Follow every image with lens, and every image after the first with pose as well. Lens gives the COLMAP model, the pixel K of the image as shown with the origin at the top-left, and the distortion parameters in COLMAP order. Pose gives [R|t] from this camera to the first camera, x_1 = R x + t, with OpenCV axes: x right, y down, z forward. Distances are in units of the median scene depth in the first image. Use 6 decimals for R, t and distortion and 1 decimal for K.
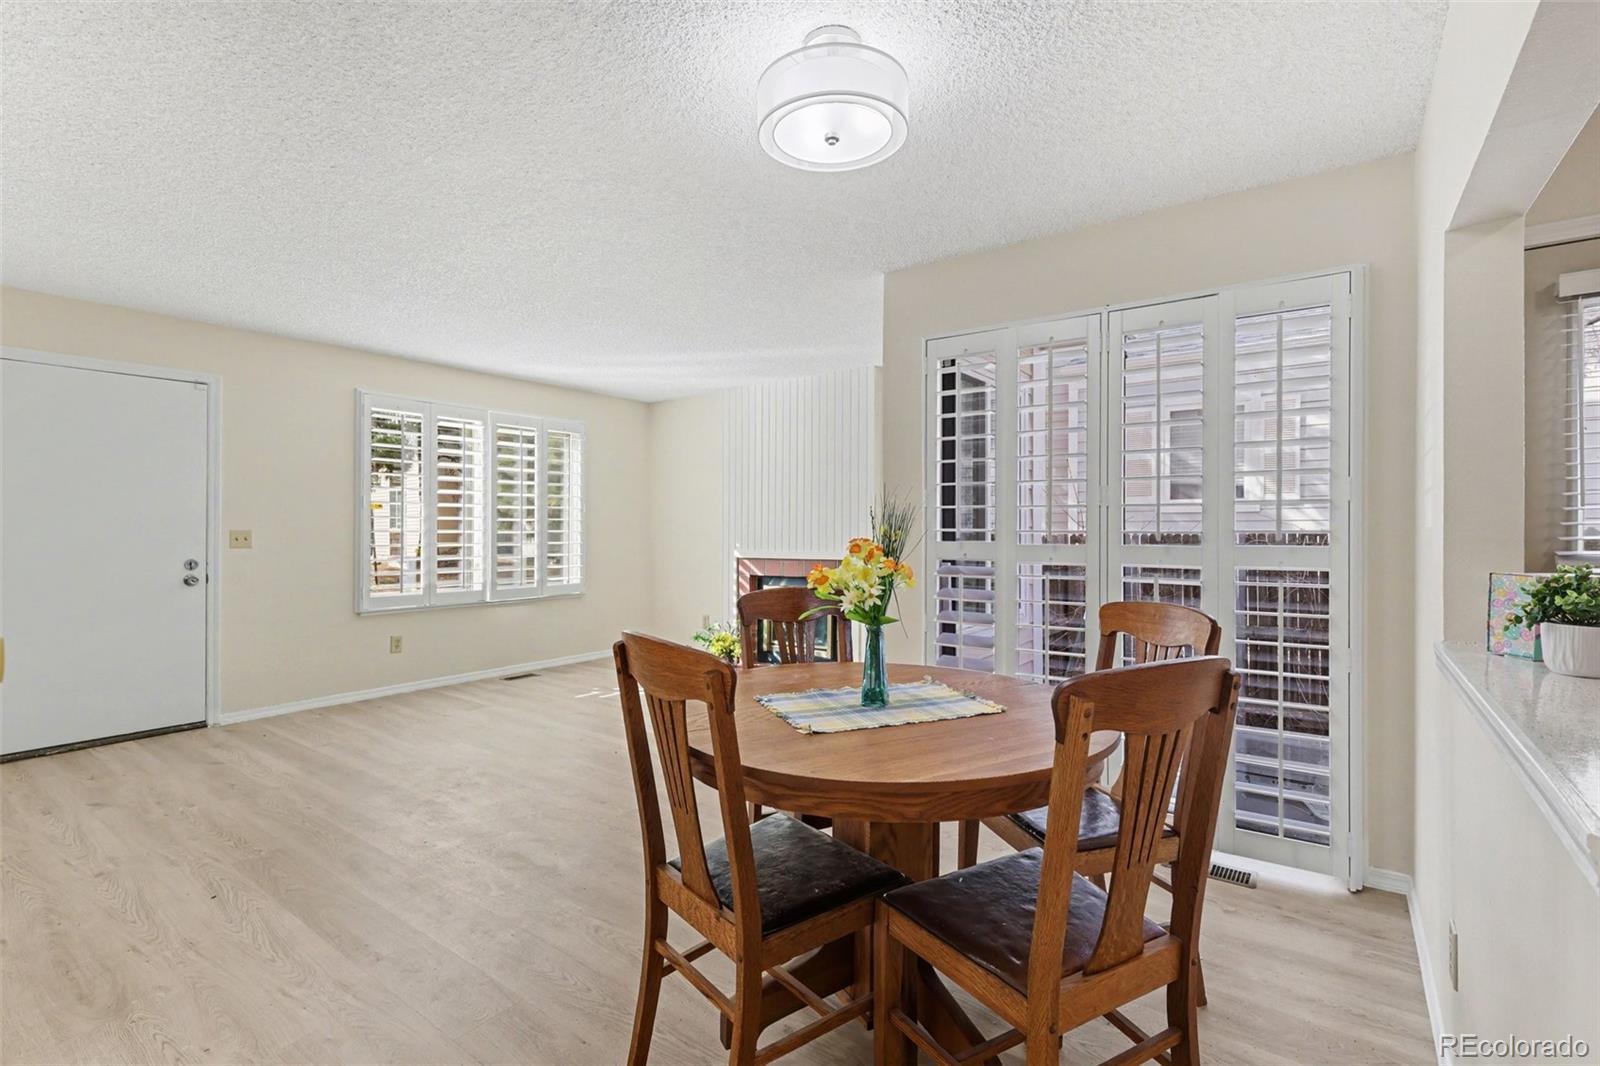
lens RADIAL K [[724.8, 0, 798.5], [0, 724.8, 536.6], [0, 0, 1]] dist [0.009243, -0.001223]
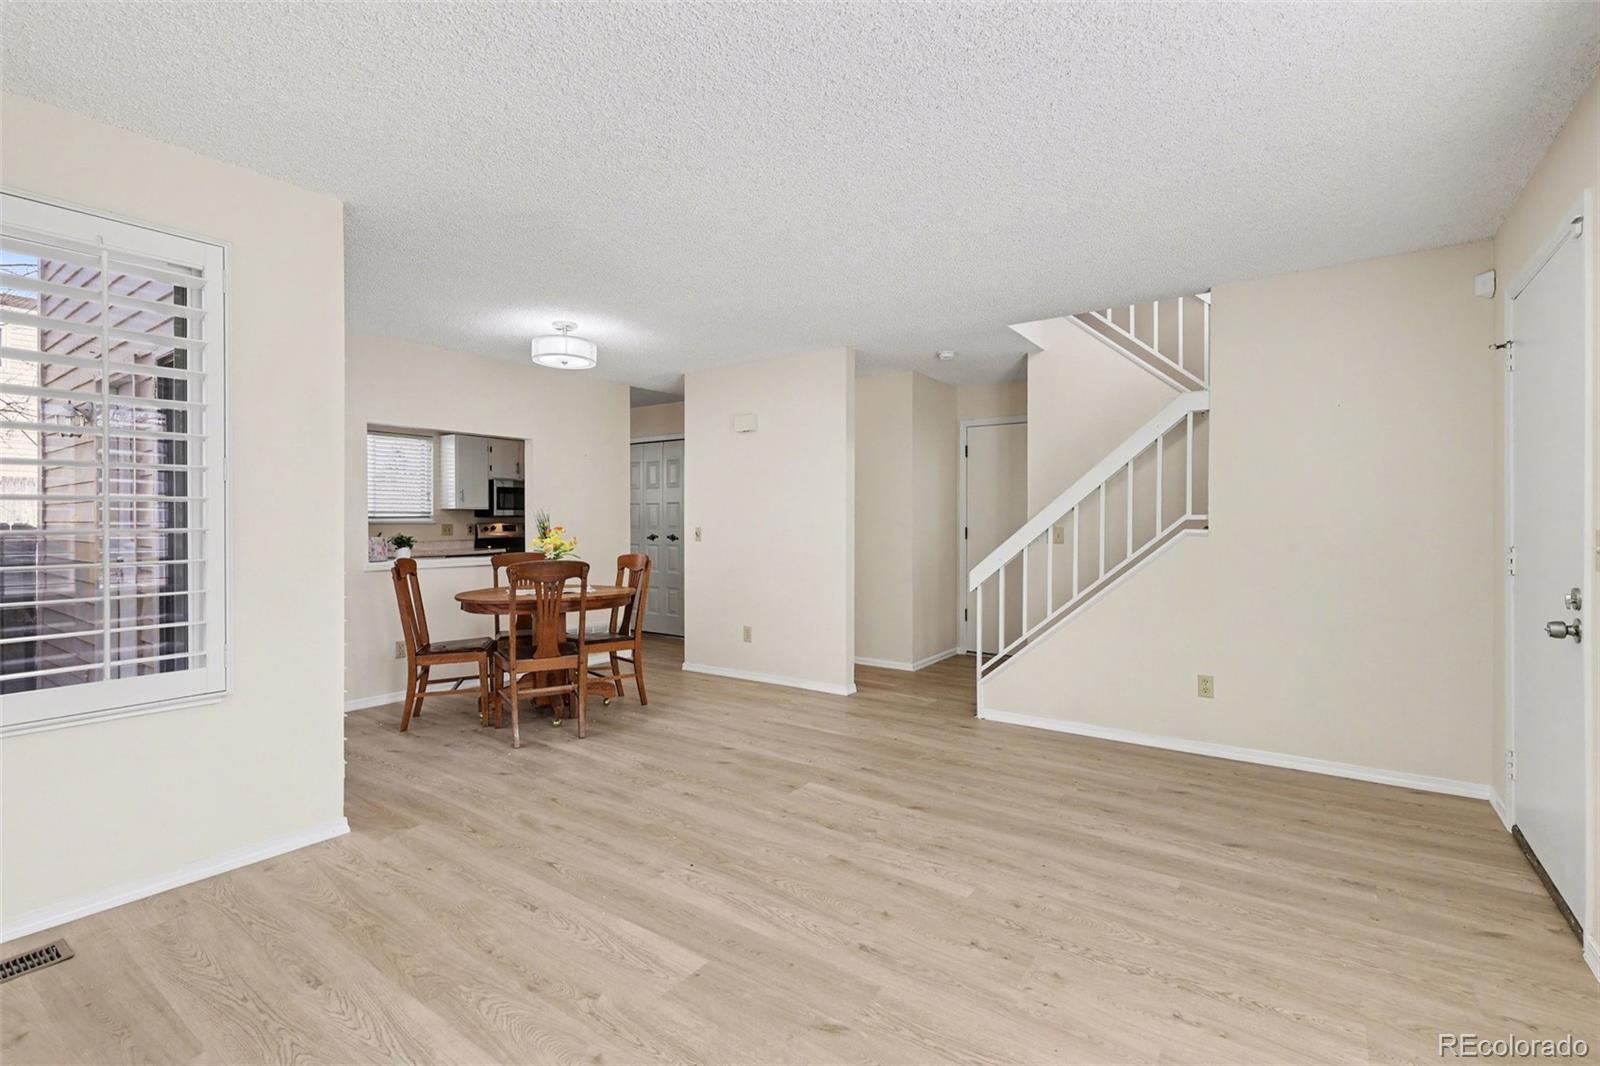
lens RADIAL K [[724.8, 0, 803.1], [0, 724.8, 522.8], [0, 0, 1]] dist [0.009243, -0.001223]
pose [[-0.999906, 0.002245, -0.013493, -0.300608], [0.002102, 0.999942, 0.010588, -0.018766], [0.013516, 0.010558, -0.999853, 1.451316]]
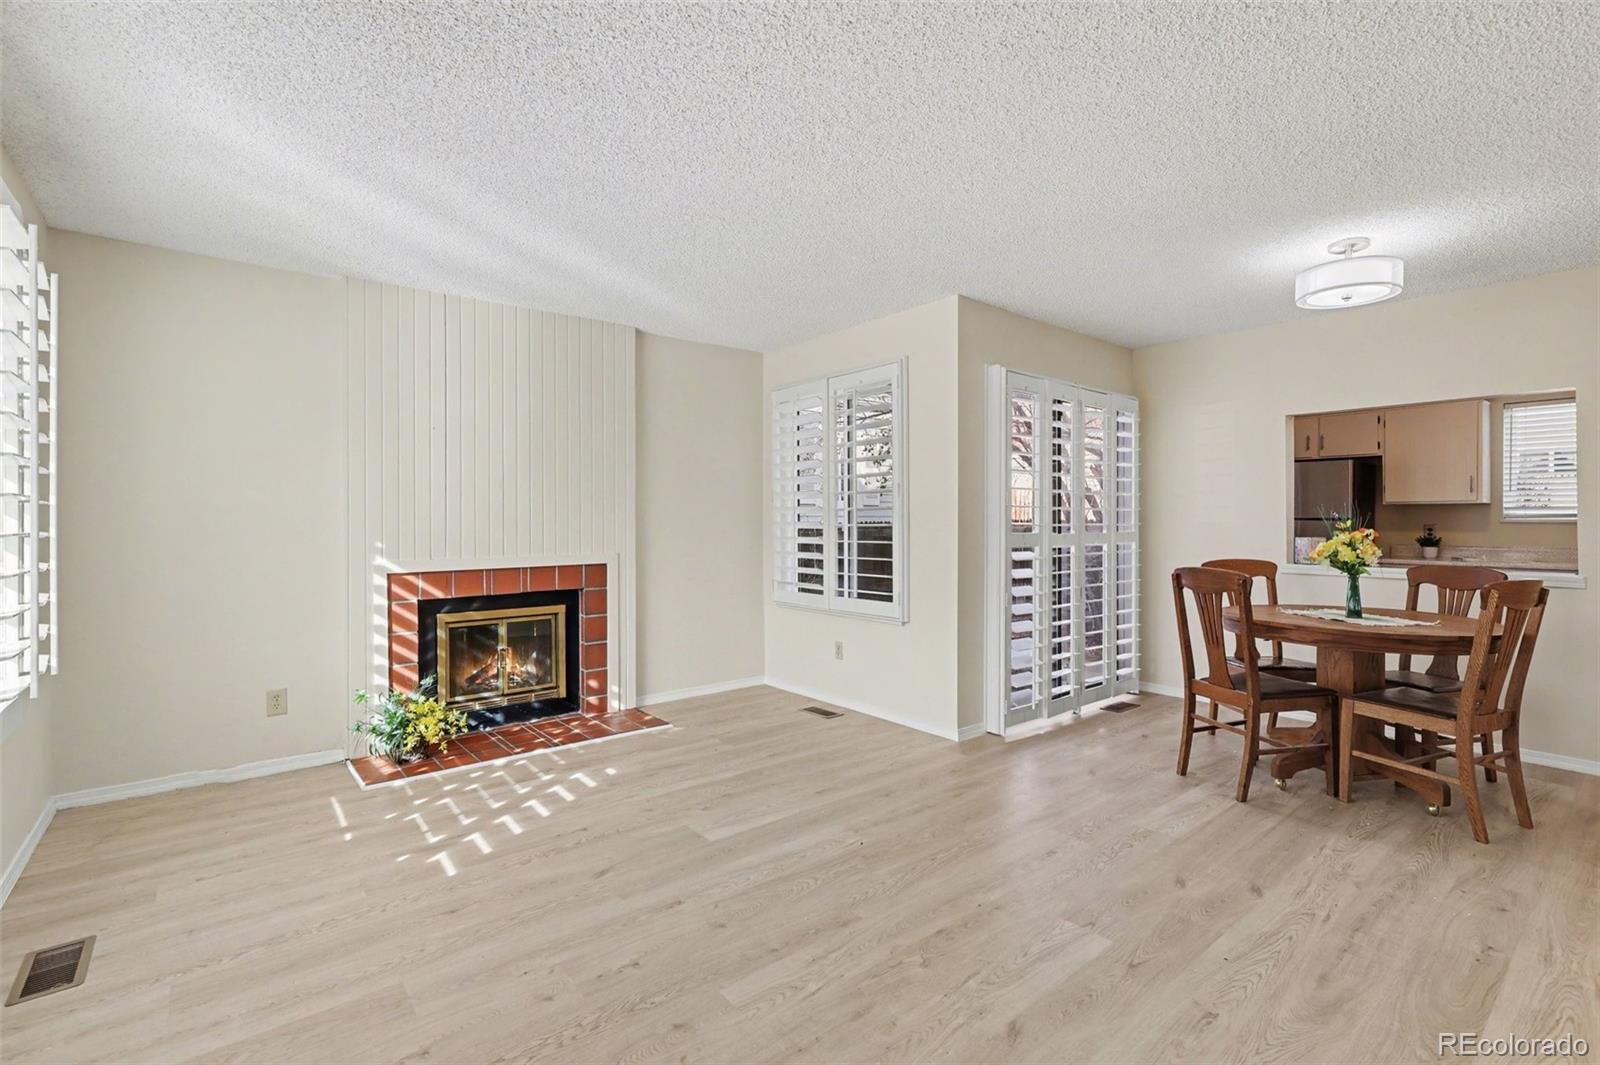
lens RADIAL K [[724.8, 0, 802.8], [0, 724.8, 529.6], [0, 0, 1]] dist [0.009243, -0.001223]
pose [[0.246362, -0.013333, 0.969086, -0.825445], [0.005710, 0.999908, 0.012305, -0.014409], [-0.969161, 0.002502, 0.246416, 0.770526]]
